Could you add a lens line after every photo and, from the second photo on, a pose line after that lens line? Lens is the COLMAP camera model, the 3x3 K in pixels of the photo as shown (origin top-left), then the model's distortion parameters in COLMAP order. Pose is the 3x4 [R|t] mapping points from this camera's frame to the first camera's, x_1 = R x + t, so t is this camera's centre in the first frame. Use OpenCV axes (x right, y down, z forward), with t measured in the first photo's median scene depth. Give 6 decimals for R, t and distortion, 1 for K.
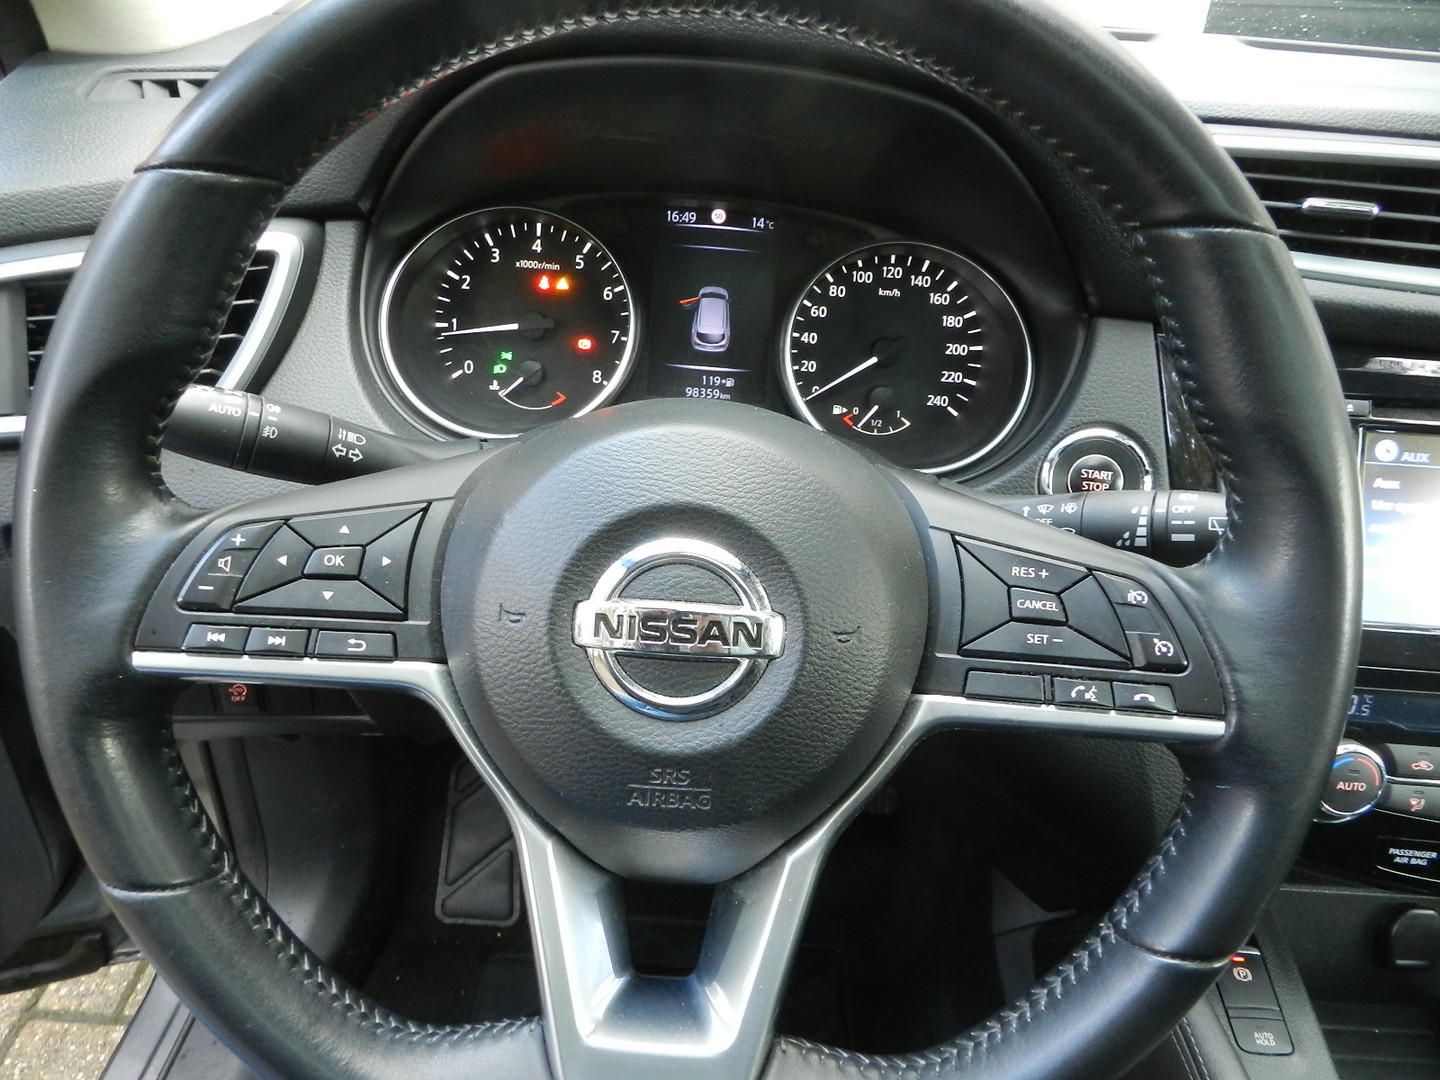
lens RADIAL K [[974.8, 0, 722.3], [0, 974.8, 544.4], [0, 0, 1]] dist [0.006843, 0.000405]
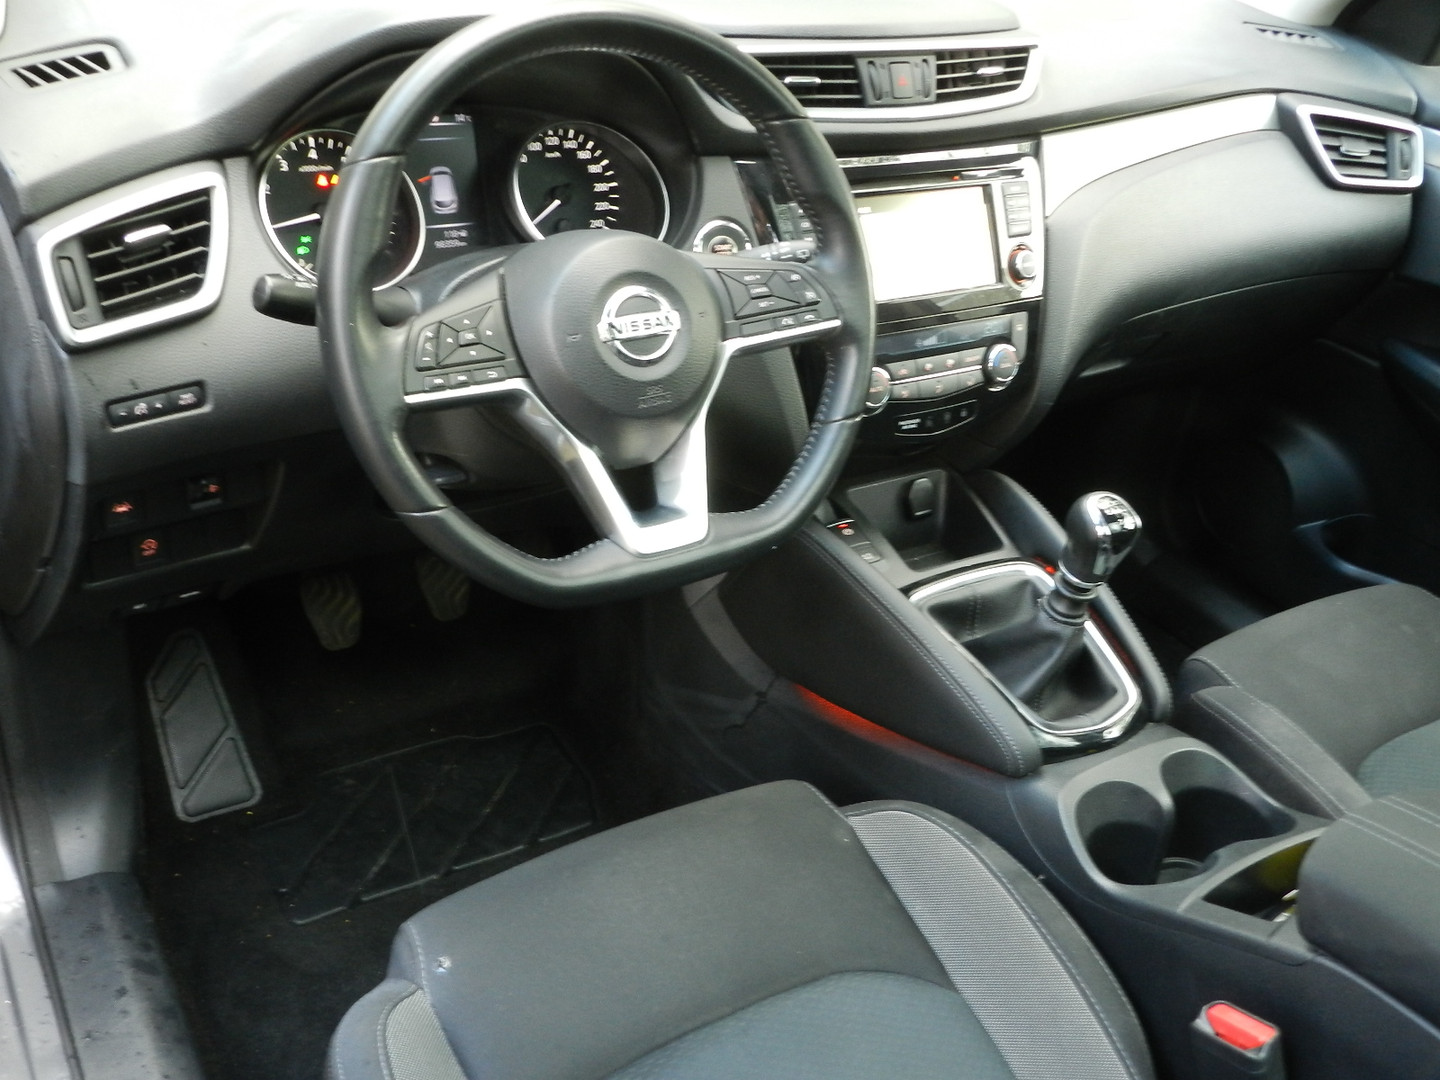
lens RADIAL K [[1348.2, 0, 720.5], [0, 1348.2, 538.9], [0, 0, 1]] dist [0.046230, 0.000000]
pose [[0.839396, -0.267280, 0.473260, -0.744067], [0.238530, 0.963554, 0.121112, 0.114077], [-0.488382, 0.011226, 0.872558, -0.907686]]
